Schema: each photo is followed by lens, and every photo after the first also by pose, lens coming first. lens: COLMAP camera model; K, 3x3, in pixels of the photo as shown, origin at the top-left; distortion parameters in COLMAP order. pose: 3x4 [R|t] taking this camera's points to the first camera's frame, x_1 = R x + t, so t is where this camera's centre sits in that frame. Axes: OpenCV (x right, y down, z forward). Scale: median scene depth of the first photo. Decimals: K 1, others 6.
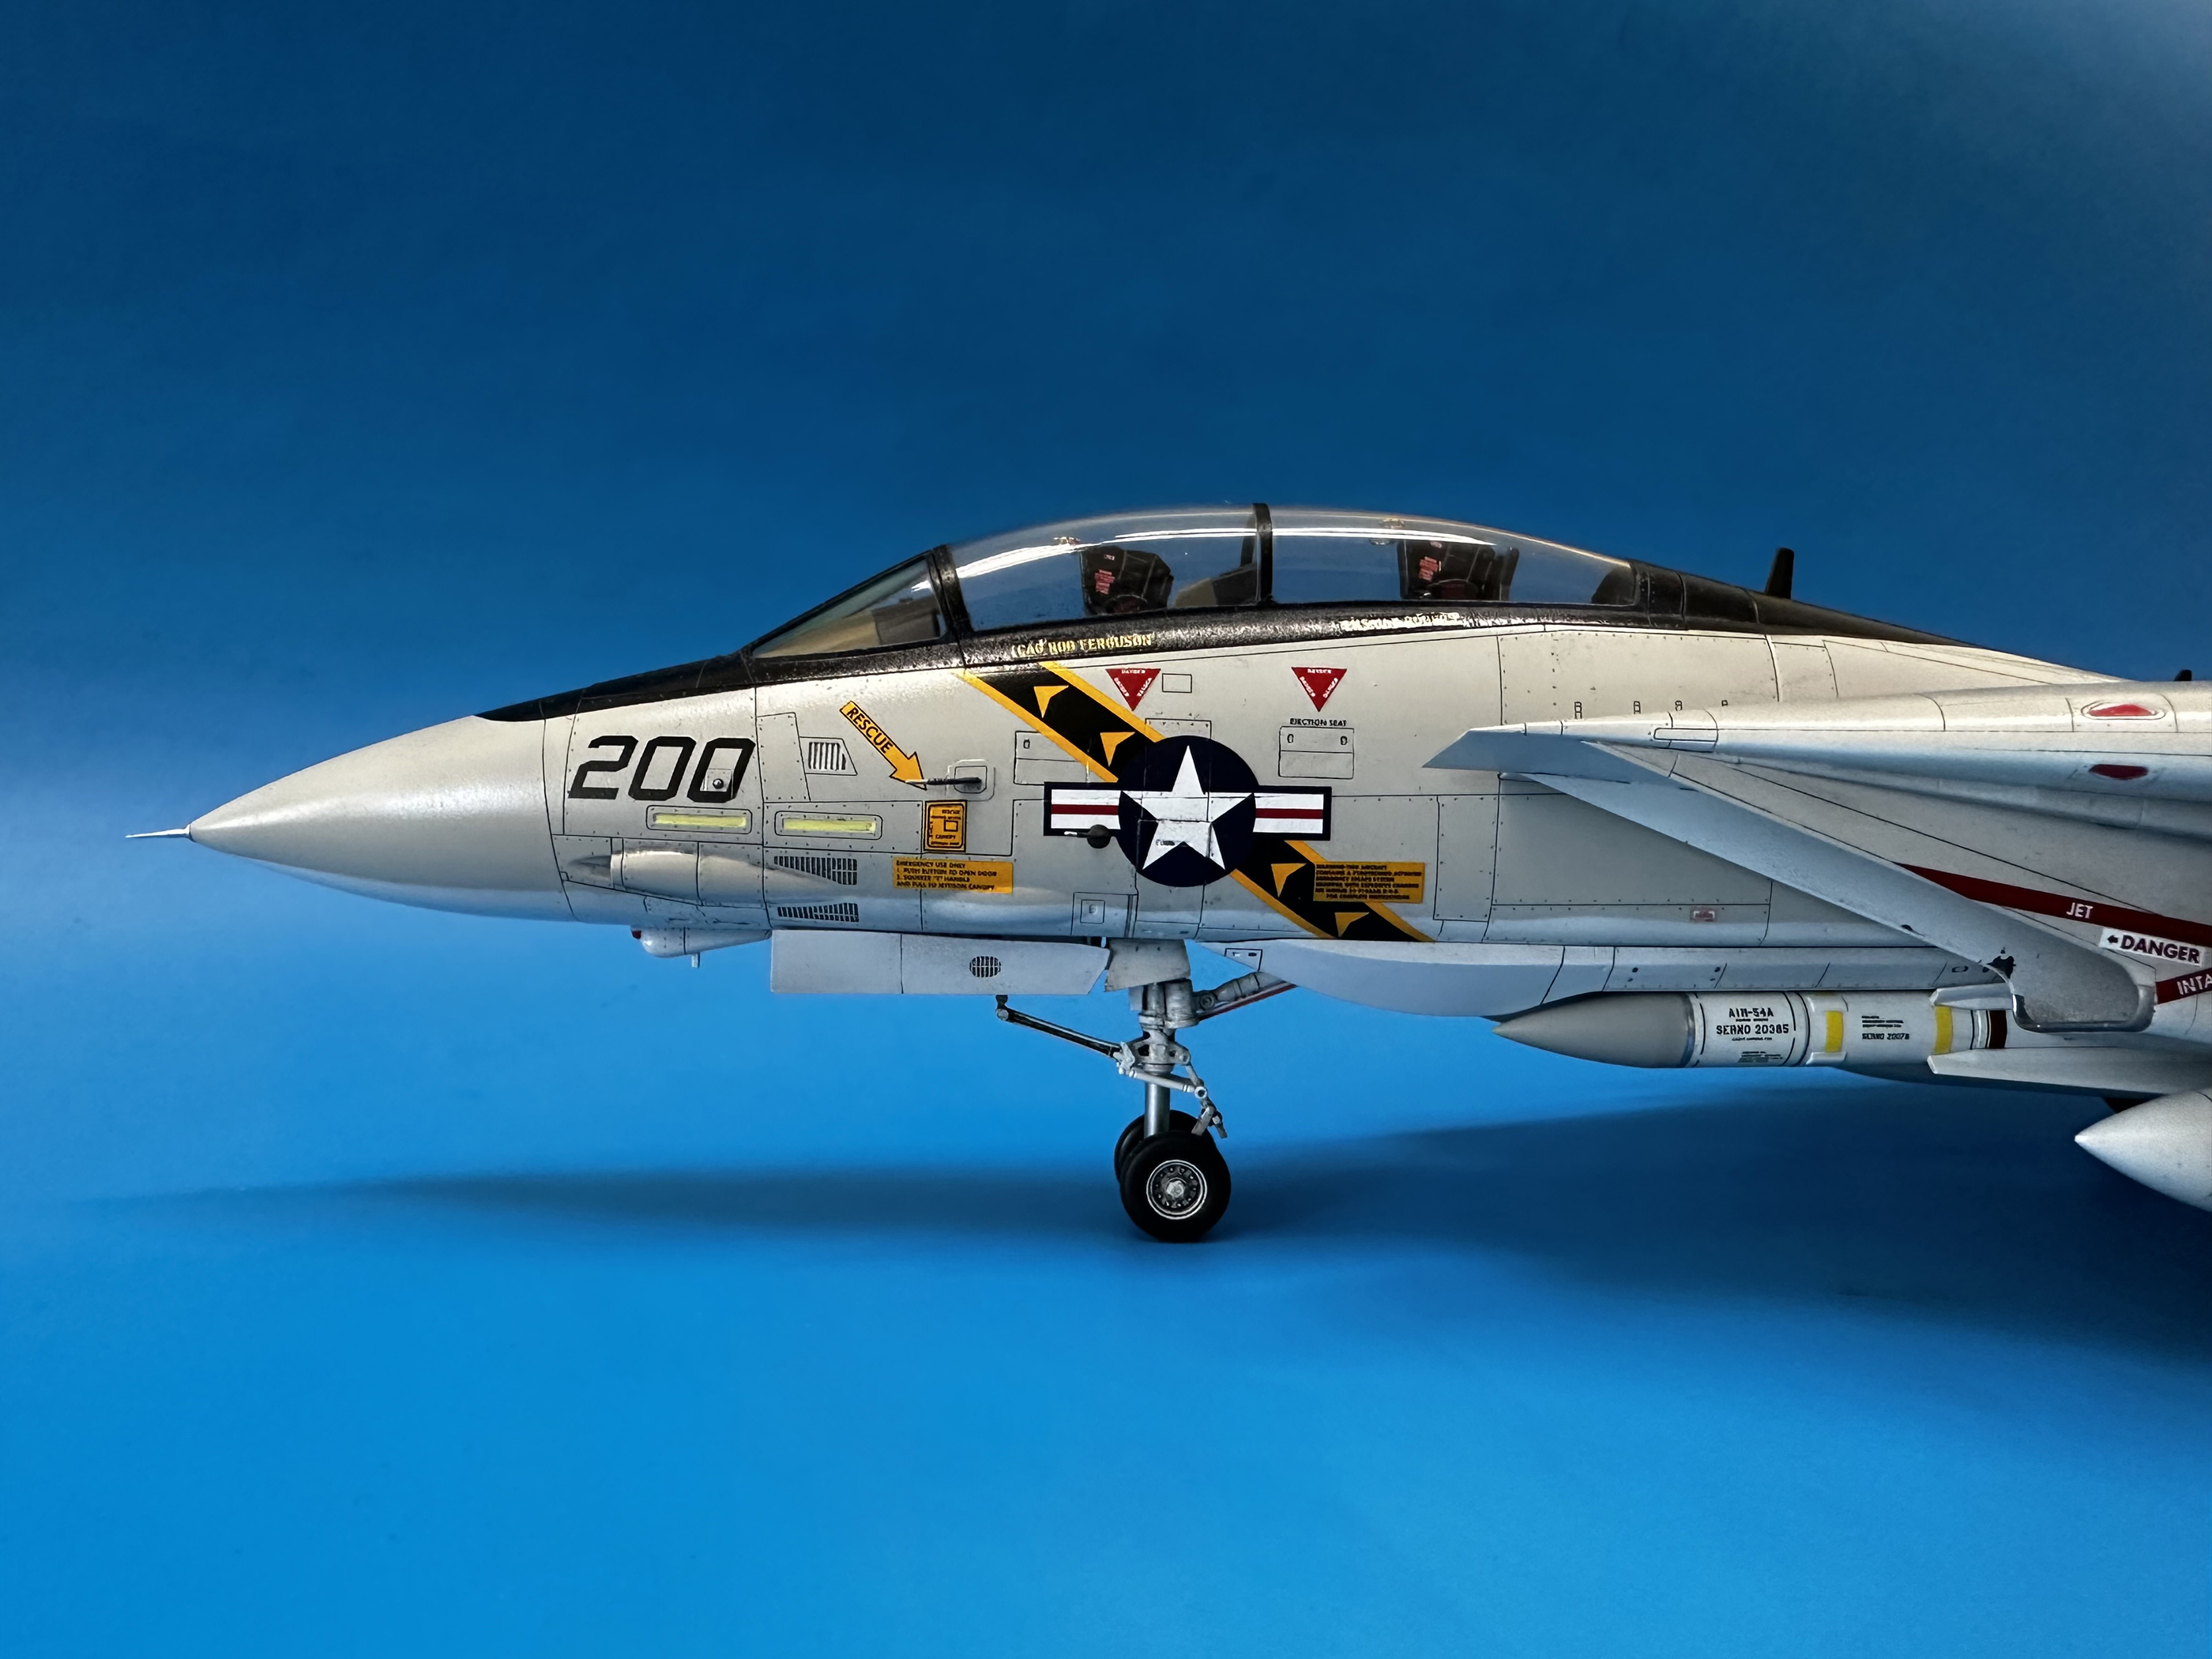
lens RADIAL K [[1554.9, 0, 1066.4], [0, 1554.9, 941.4], [0, 0, 1]] dist [0.025003, -0.031245]
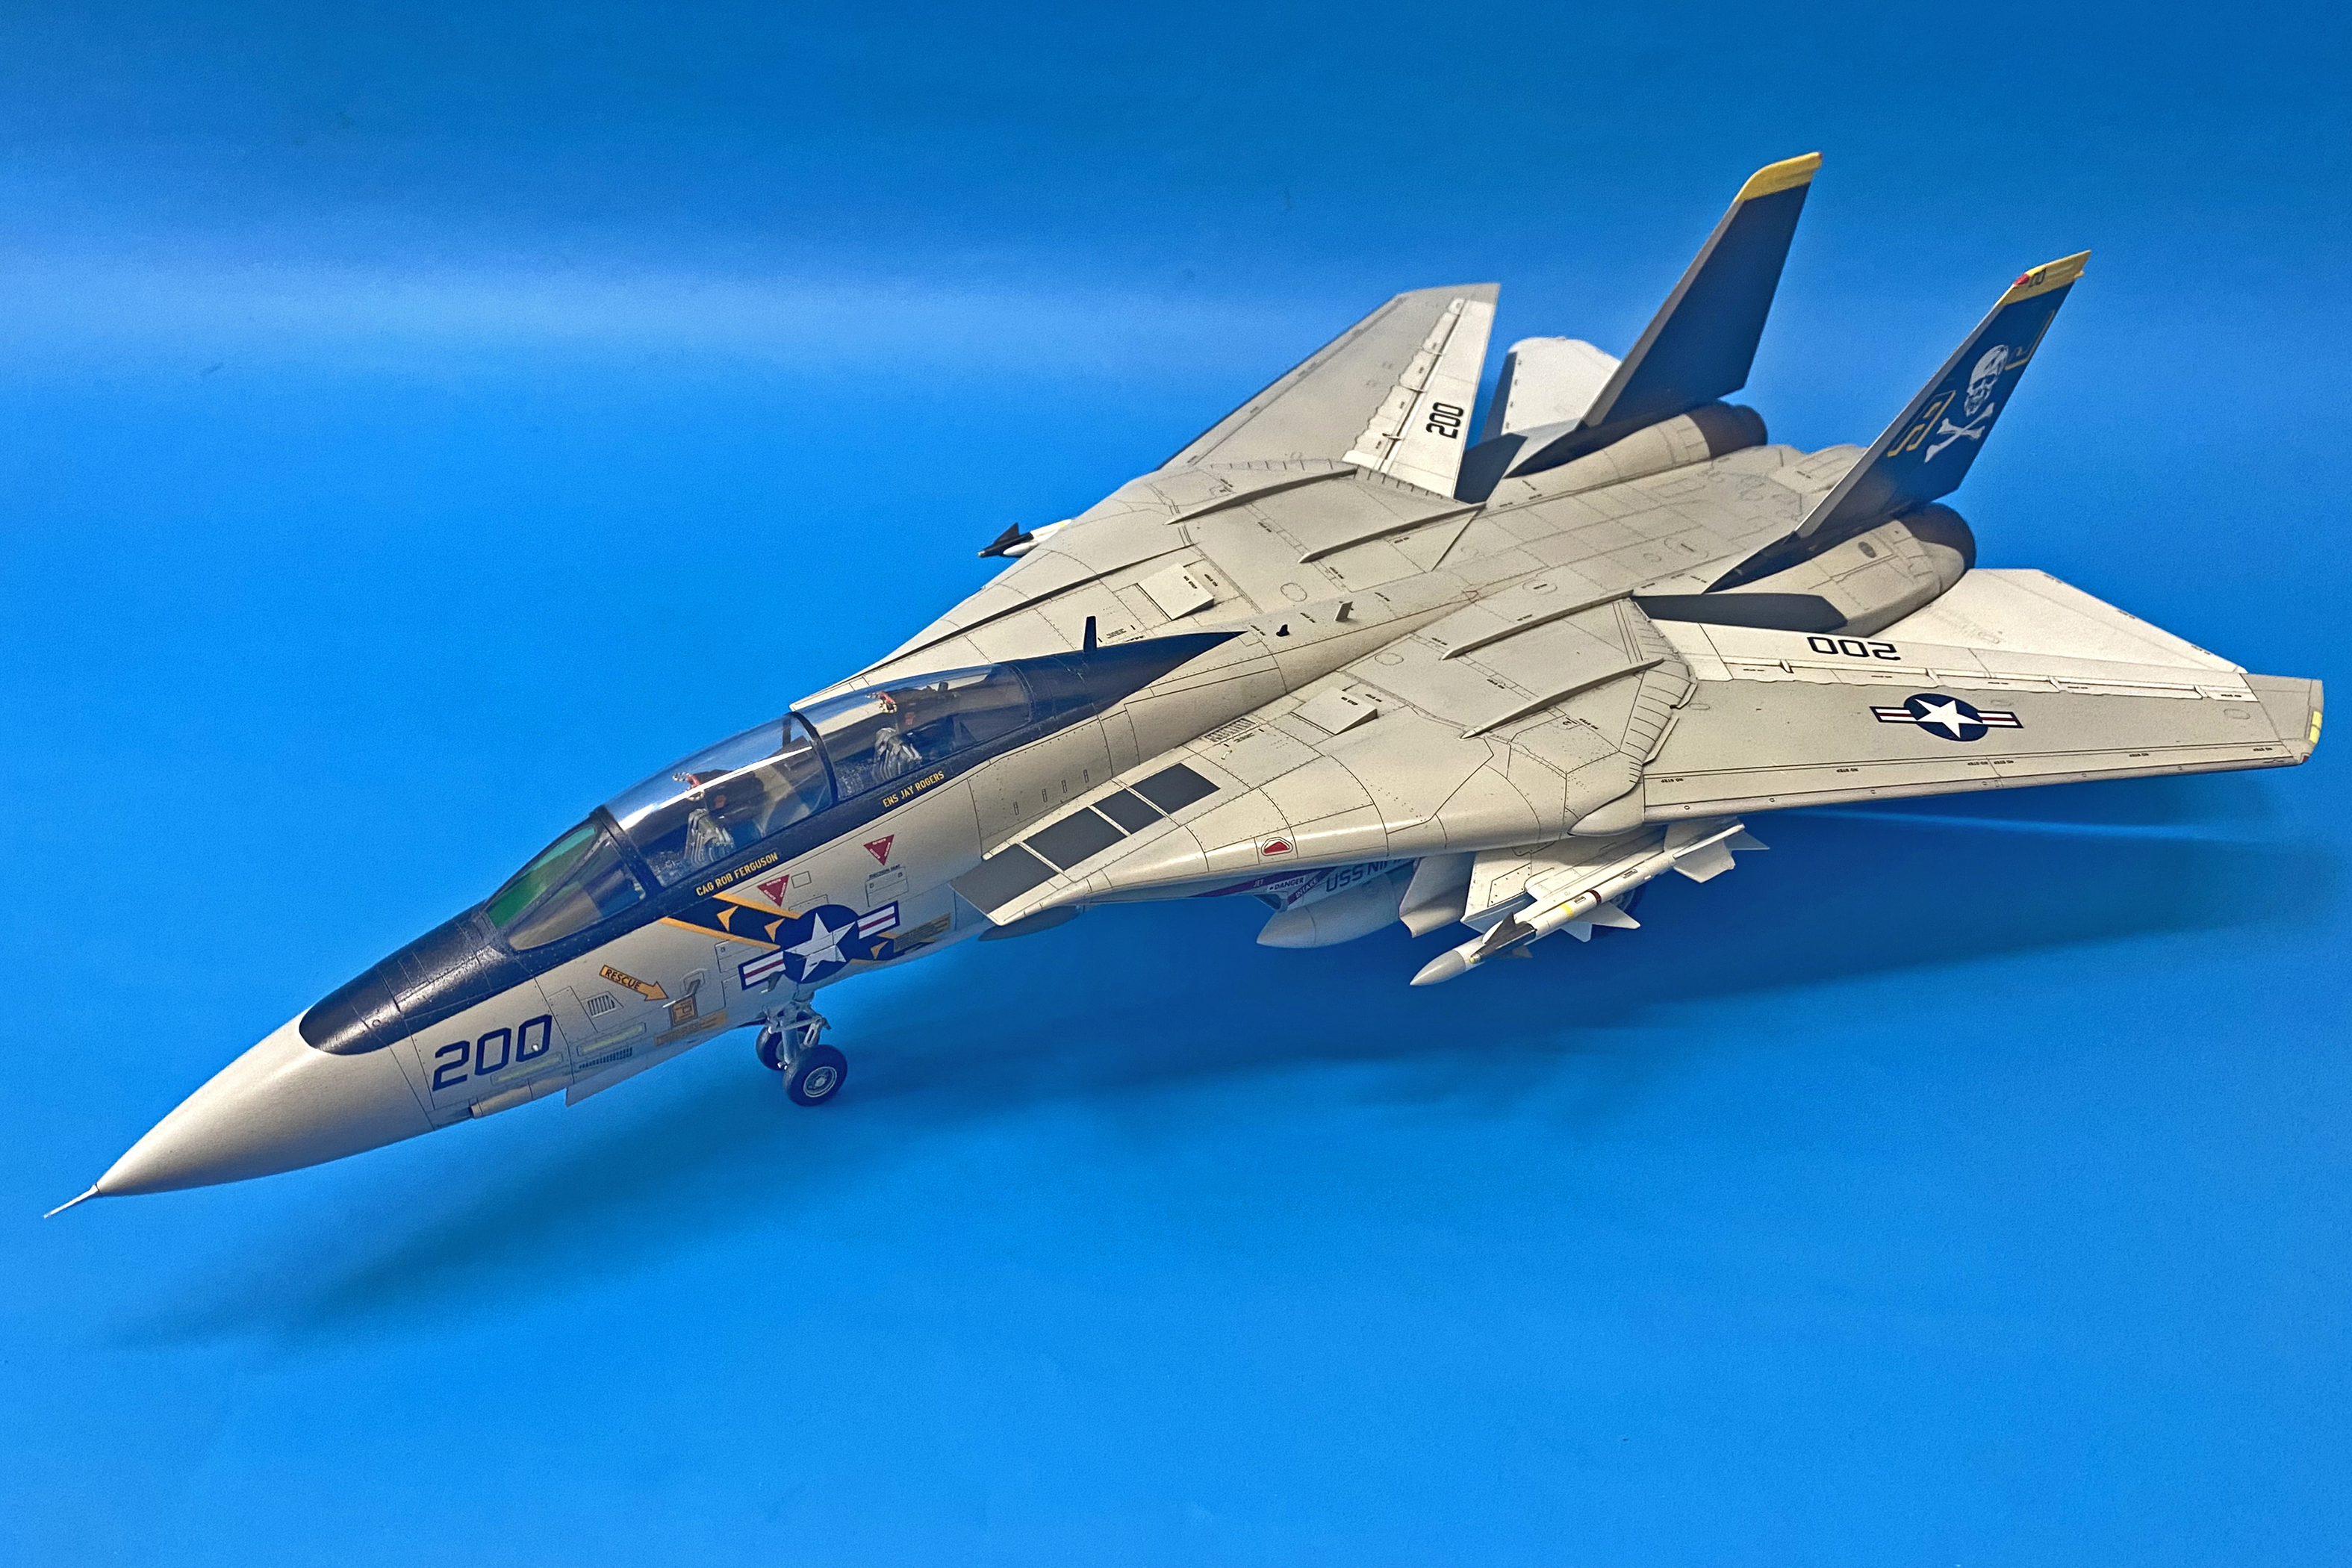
lens RADIAL K [[1839.6, 0, 1162.4], [0, 1839.6, 698.6], [0, 0, 1]] dist [0.039607, -0.085779]
pose [[0.820800, -0.327520, 0.467993, -0.452758], [0.055750, 0.861315, 0.505004, -1.268931], [-0.568488, -0.388417, 0.725226, -0.524048]]
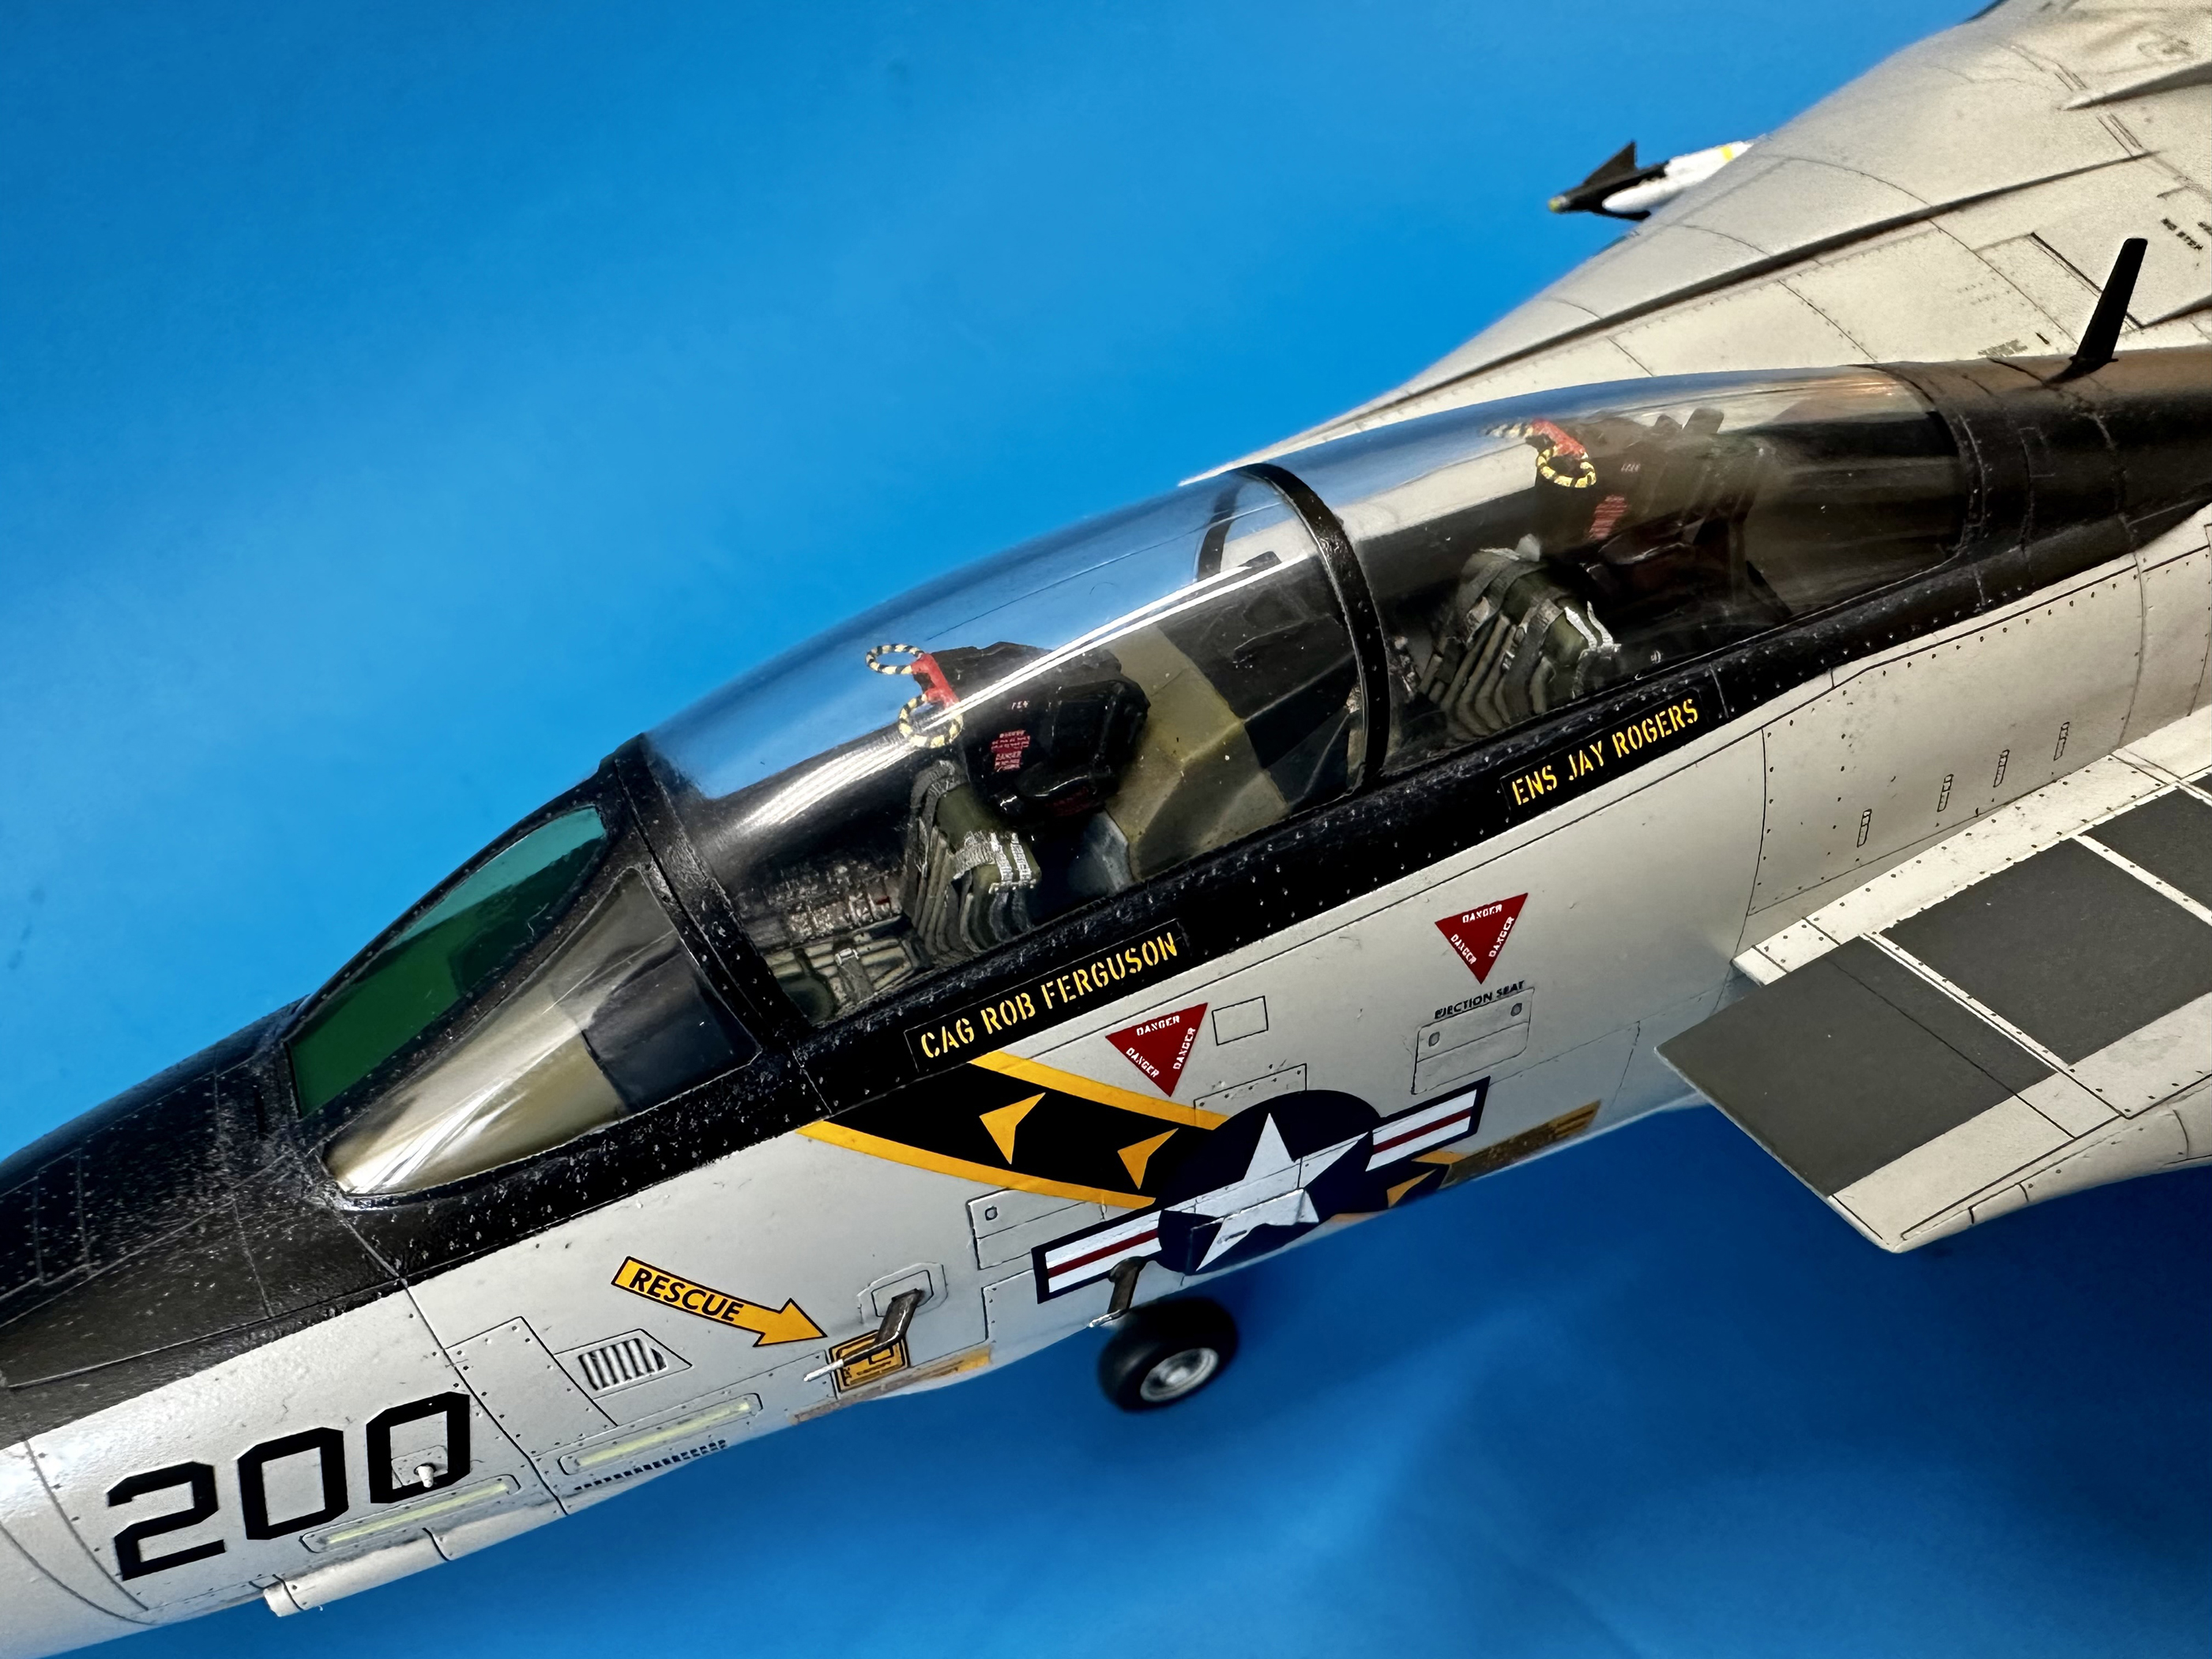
lens RADIAL K [[1554.9, 0, 1015.6], [0, 1554.9, 1064.5], [0, 0, 1]] dist [0.025003, -0.031245]
pose [[0.920739, -0.341933, 0.187939, -0.098148], [0.107234, 0.684885, 0.720717, -0.532581], [-0.375154, -0.643439, 0.667268, 0.675014]]
